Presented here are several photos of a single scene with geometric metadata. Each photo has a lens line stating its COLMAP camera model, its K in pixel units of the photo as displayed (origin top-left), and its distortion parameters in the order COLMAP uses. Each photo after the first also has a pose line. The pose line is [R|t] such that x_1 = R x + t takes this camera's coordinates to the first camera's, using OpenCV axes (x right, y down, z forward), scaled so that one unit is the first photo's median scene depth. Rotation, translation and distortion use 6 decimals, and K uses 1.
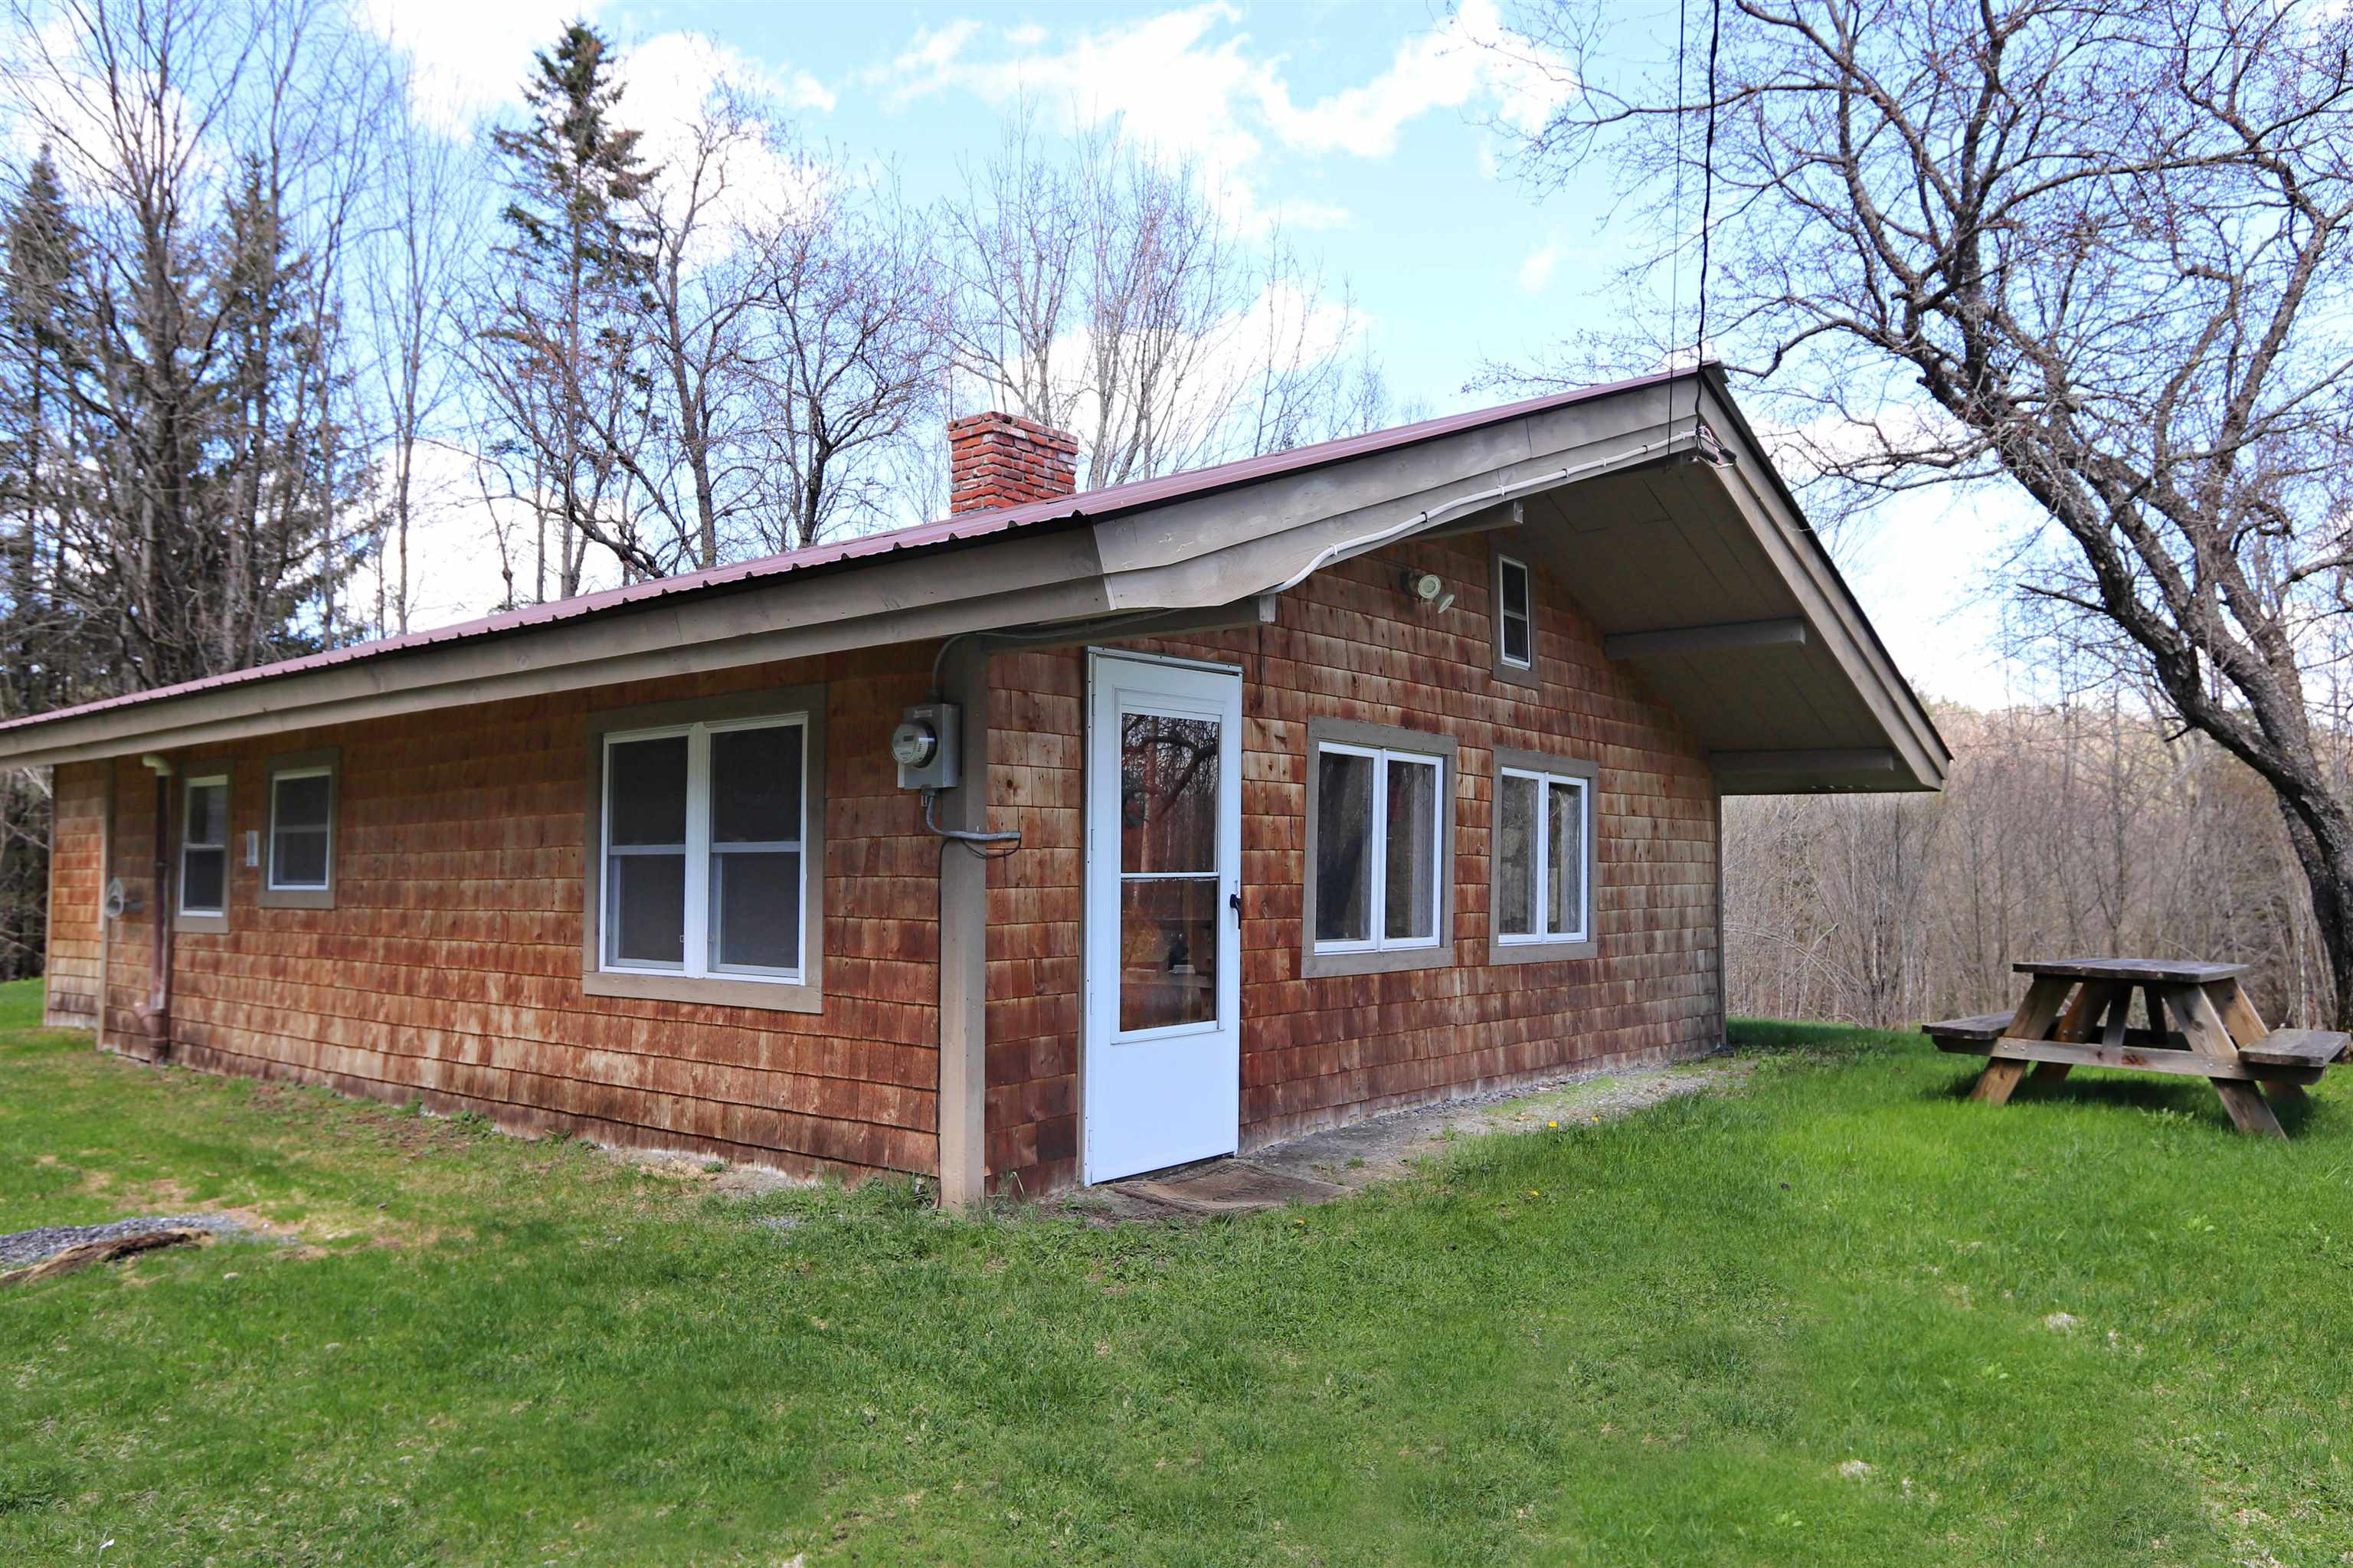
lens RADIAL K [[1584.4, 0, 1181.4], [0, 1584.4, 768.8], [0, 0, 1]] dist [0.028529, -0.028053]
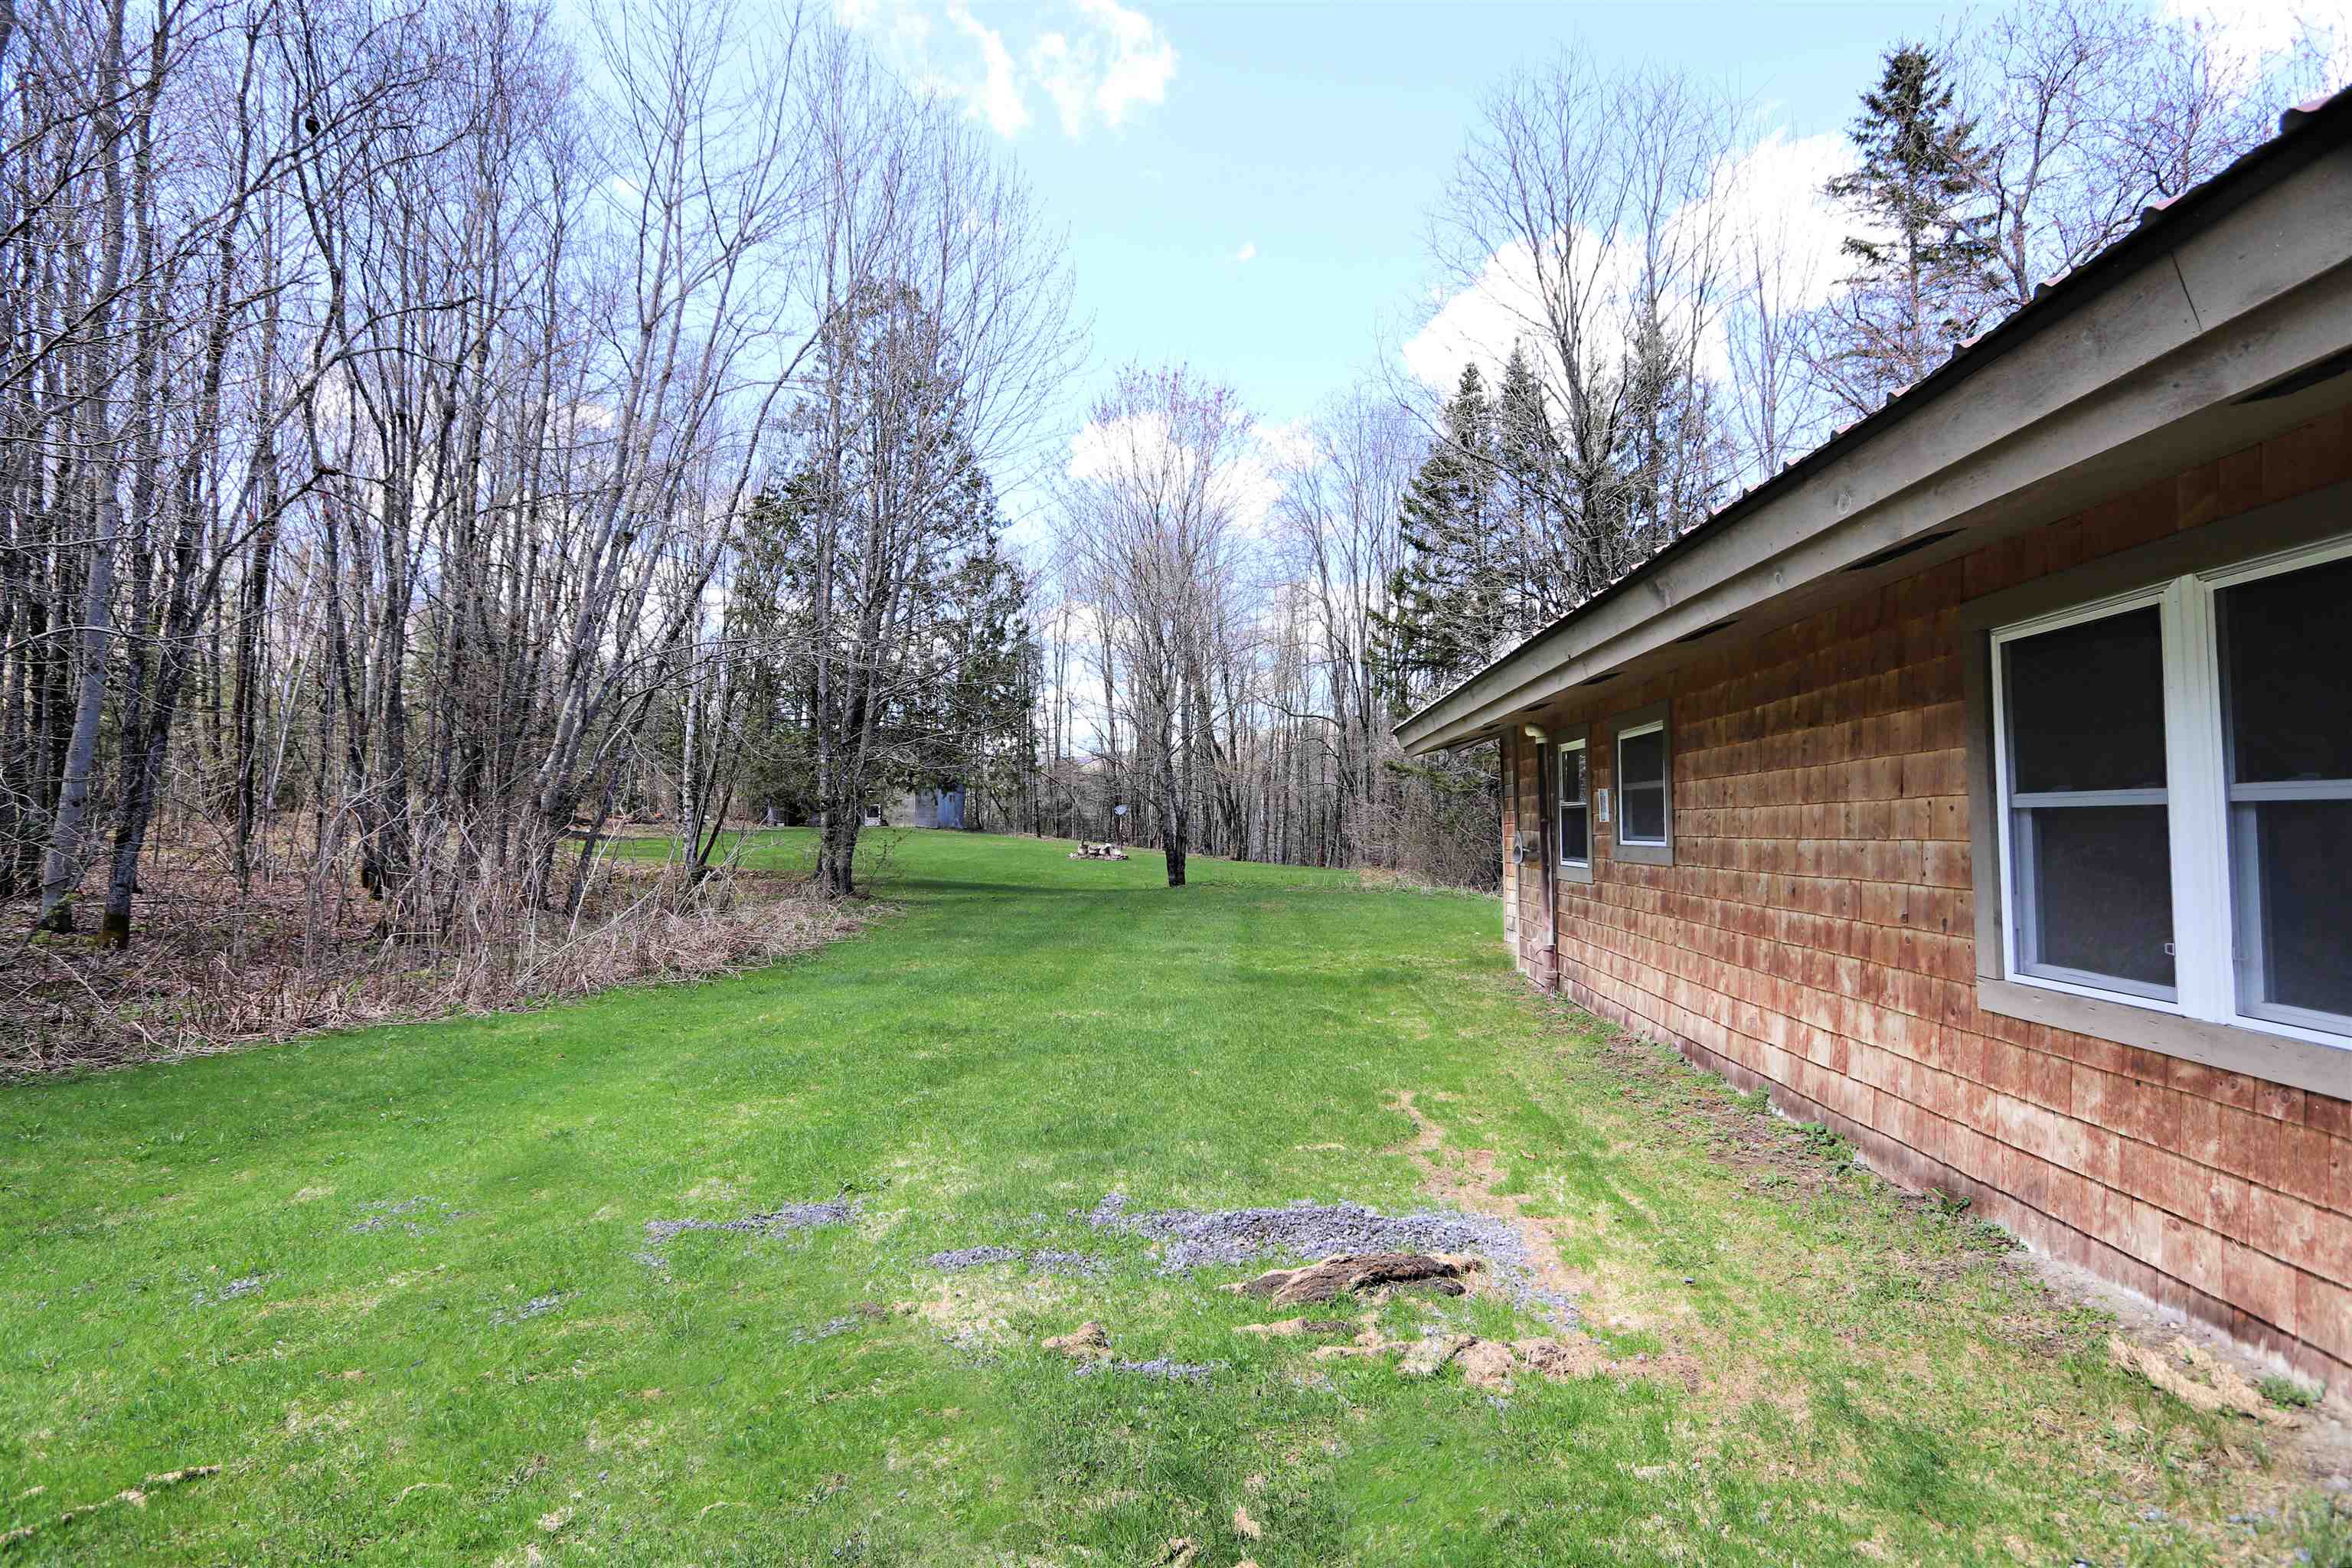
lens RADIAL K [[1090.2, 0, 1174.0], [0, 1090.2, 768.0], [0, 0, 1]] dist [-0.014101, 0.000486]
pose [[0.555695, -0.039676, -0.830439, -0.164311], [0.051183, 0.998599, -0.013460, 0.023905], [0.829809, -0.035025, 0.556947, 0.421486]]
